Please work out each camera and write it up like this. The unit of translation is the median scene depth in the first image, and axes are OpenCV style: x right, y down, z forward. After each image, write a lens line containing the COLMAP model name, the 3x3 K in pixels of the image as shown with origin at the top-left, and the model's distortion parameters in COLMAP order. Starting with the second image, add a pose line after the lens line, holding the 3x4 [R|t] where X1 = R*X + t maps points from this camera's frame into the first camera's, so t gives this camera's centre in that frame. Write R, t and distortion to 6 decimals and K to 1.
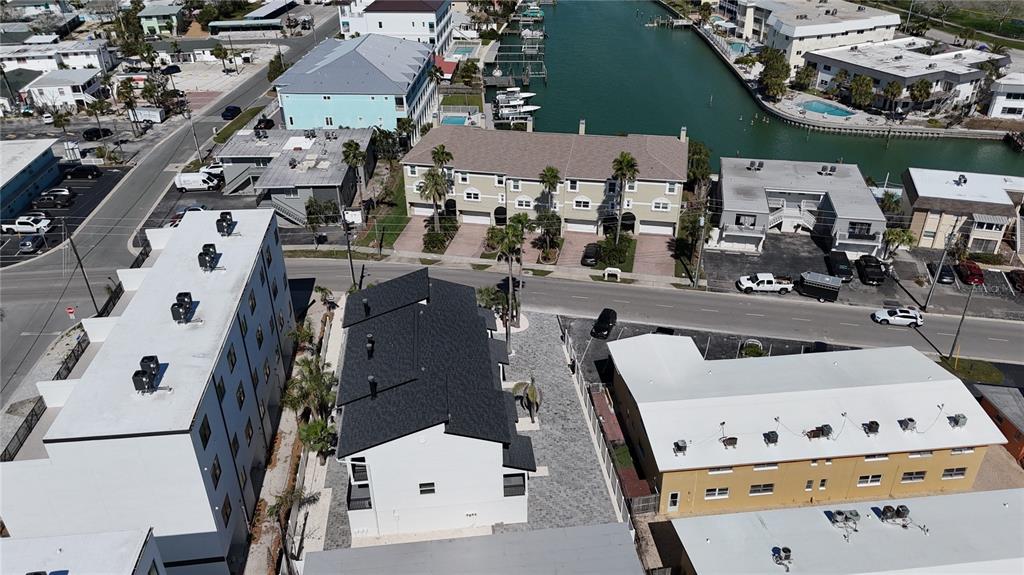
lens RADIAL K [[755.7, 0, 514.2], [0, 755.7, 278.7], [0, 0, 1]] dist [0.069109, -0.061168]
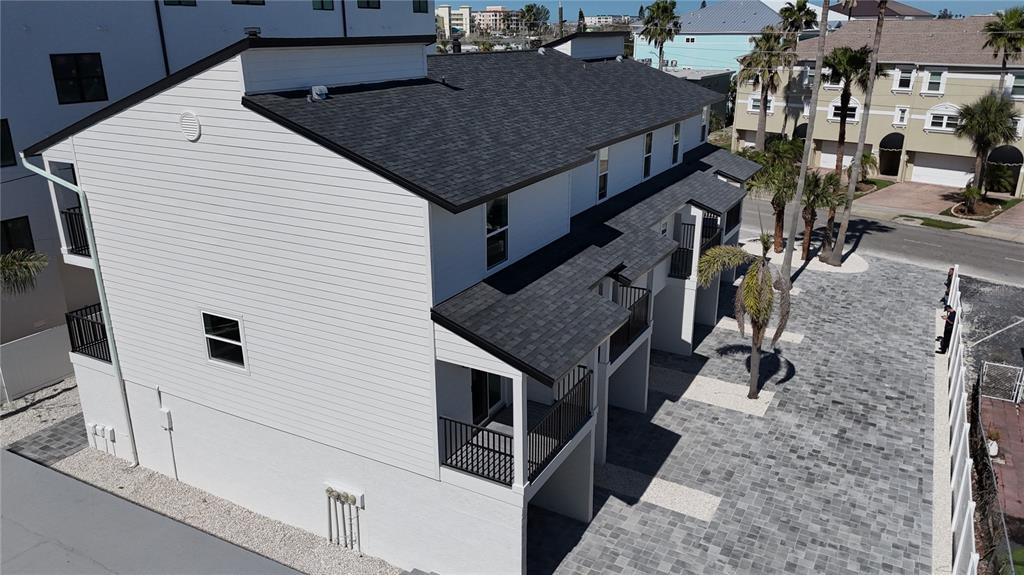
lens RADIAL K [[755.7, 0, 512.3], [0, 755.7, 287.2], [0, 0, 1]] dist [0.069109, -0.061168]
pose [[0.819605, 0.191286, -0.540053, 0.077639], [-0.282469, 0.955005, -0.090423, 0.141986], [0.498457, 0.226660, 0.836759, 0.452613]]
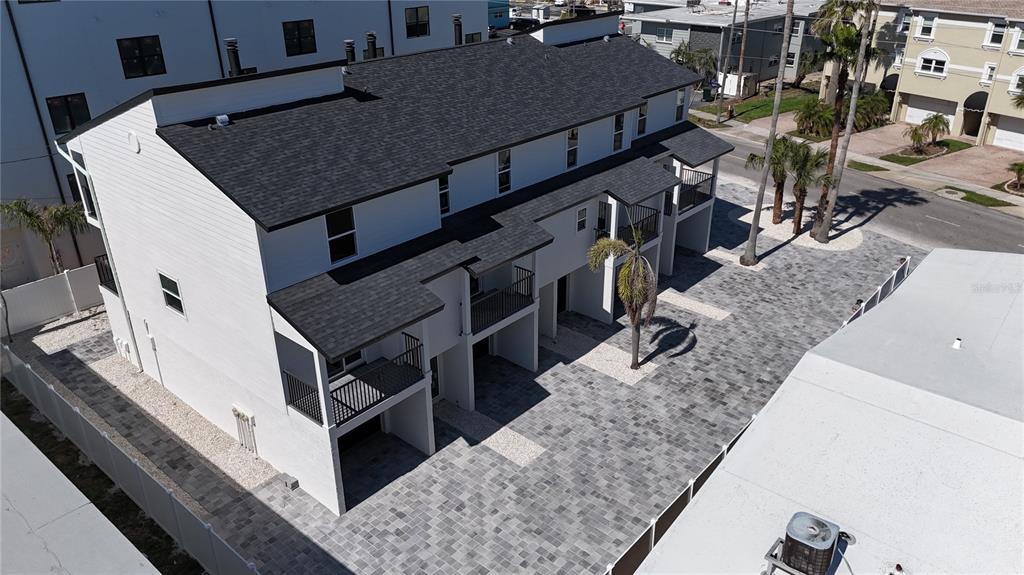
lens RADIAL K [[755.7, 0, 512.5], [0, 755.7, 287.3], [0, 0, 1]] dist [0.069109, -0.061168]
pose [[0.676021, 0.320165, -0.663694, 0.160102], [-0.354982, 0.930776, 0.087430, 0.096784], [0.645743, 0.176495, 0.742877, 0.458932]]
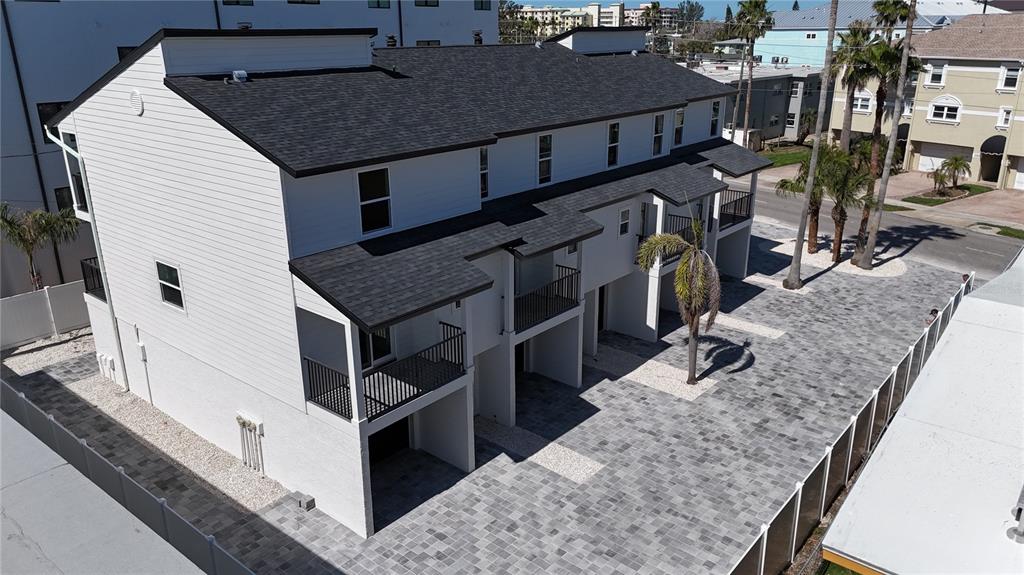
lens RADIAL K [[755.7, 0, 512.5], [0, 755.7, 286.8], [0, 0, 1]] dist [0.069109, -0.061168]
pose [[0.691315, 0.238024, -0.682223, 0.136007], [-0.351185, 0.935846, -0.029354, 0.130562], [0.631469, 0.259879, 0.730555, 0.475112]]
